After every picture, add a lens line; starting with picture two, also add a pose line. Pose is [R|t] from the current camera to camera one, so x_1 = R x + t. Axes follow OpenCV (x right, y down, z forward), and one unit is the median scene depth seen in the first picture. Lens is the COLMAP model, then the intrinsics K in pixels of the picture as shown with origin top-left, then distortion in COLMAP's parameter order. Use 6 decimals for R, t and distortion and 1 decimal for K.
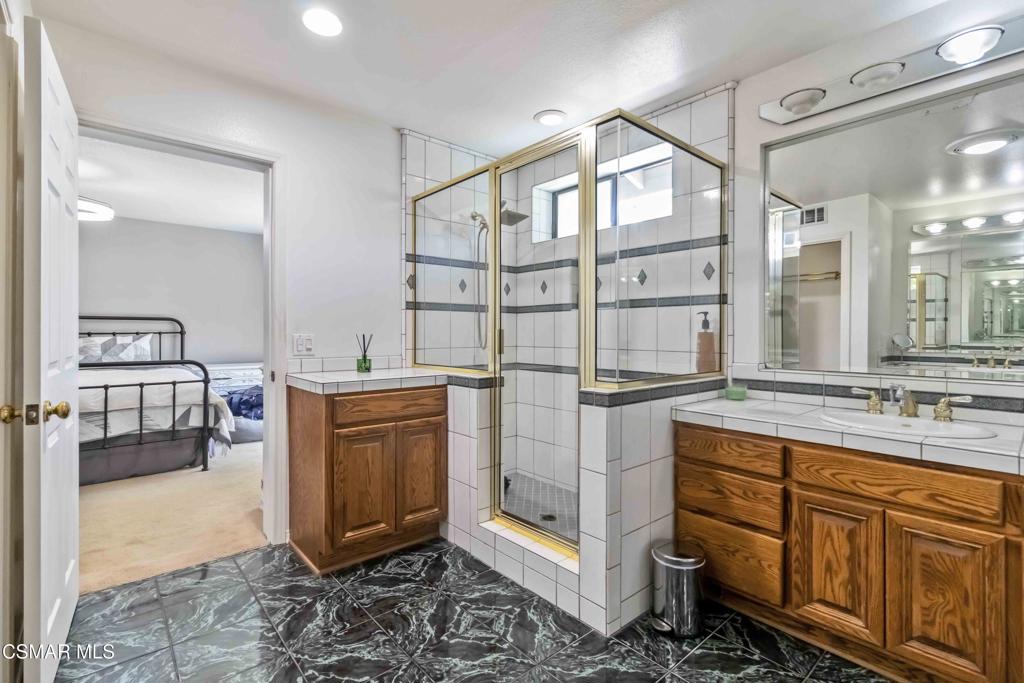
lens RADIAL K [[475.8, 0, 514.6], [0, 475.8, 337.5], [0, 0, 1]] dist [0.000062, 0.000790]
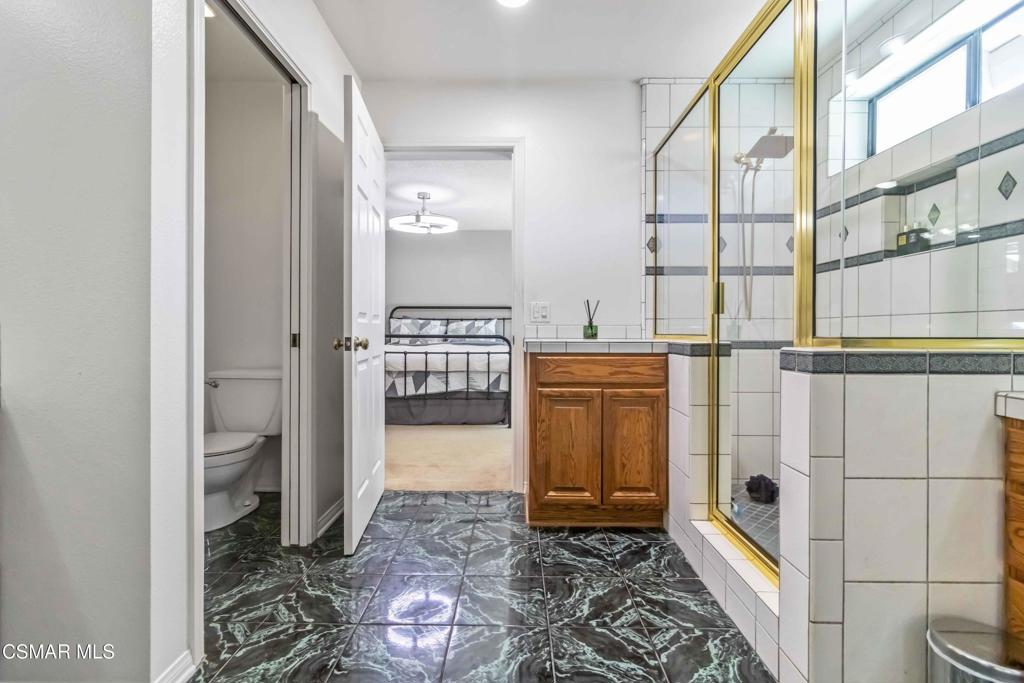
lens RADIAL K [[475.8, 0, 510.9], [0, 475.8, 337.1], [0, 0, 1]] dist [0.000062, 0.000790]
pose [[0.742170, 0.007830, -0.670166, 0.244128], [-0.006981, 0.999968, 0.003953, 0.072944], [0.670176, 0.001745, 0.742201, 0.179199]]
